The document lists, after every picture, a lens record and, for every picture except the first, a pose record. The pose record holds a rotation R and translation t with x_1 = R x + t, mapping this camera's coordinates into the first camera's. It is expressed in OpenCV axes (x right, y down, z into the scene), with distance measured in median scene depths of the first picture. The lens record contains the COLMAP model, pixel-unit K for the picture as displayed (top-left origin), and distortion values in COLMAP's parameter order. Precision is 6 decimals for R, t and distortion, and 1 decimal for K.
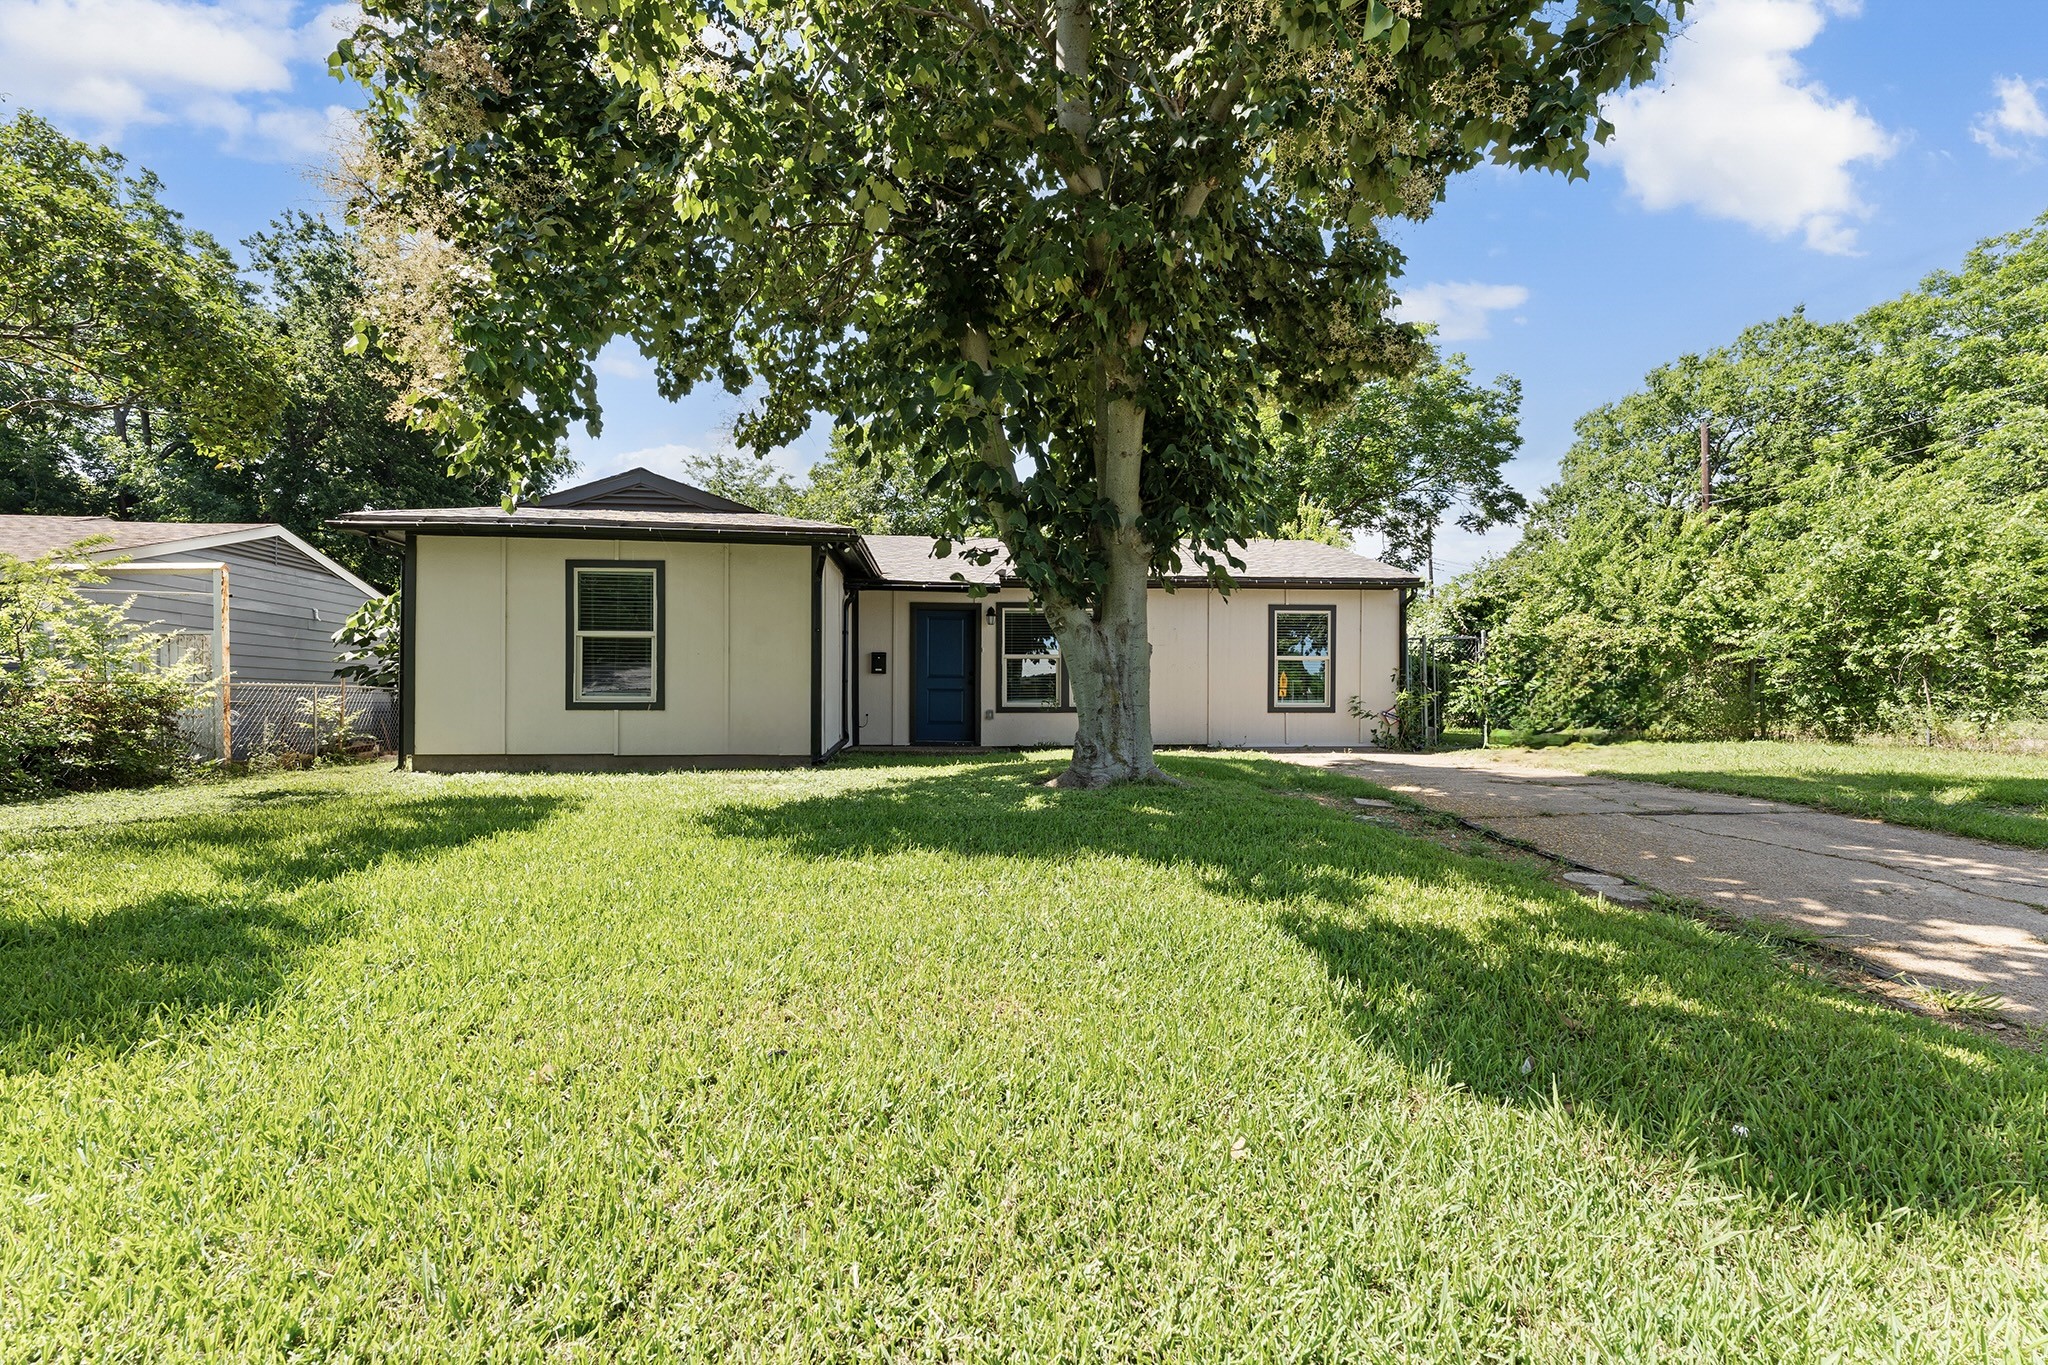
lens RADIAL K [[840.4, 0, 1015.6], [0, 840.4, 678.0], [0, 0, 1]] dist [0.014422, -0.000780]
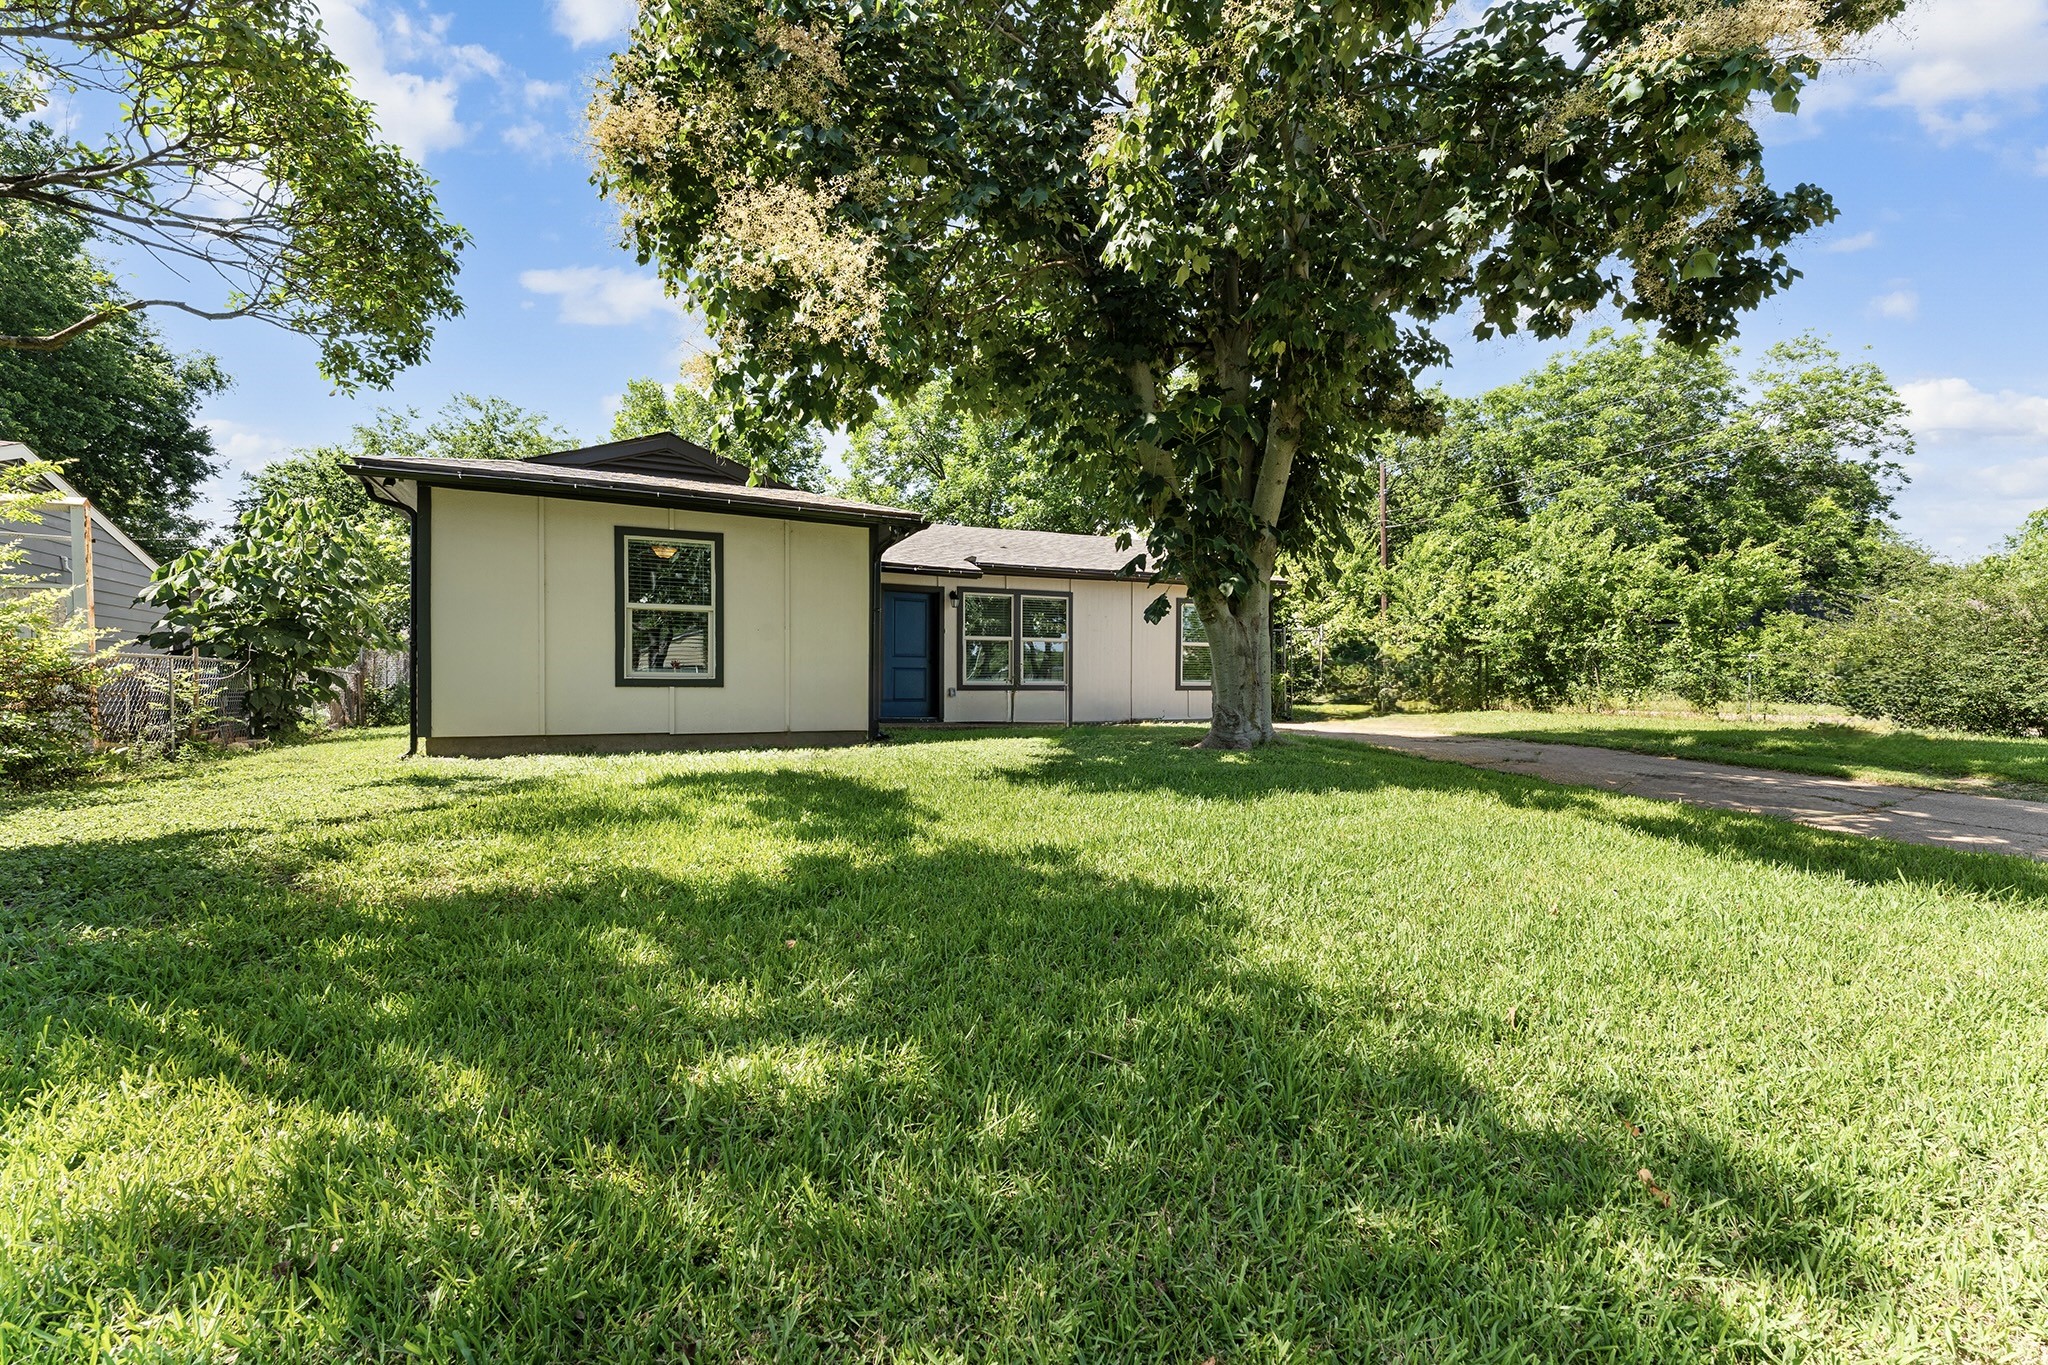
lens RADIAL K [[840.4, 0, 1006.0], [0, 840.4, 678.7], [0, 0, 1]] dist [0.014422, -0.000780]
pose [[0.941964, 0.004789, 0.335679, -0.339612], [-0.013258, 0.999649, 0.022941, 0.001099], [-0.335451, -0.026060, 0.941697, -0.020890]]
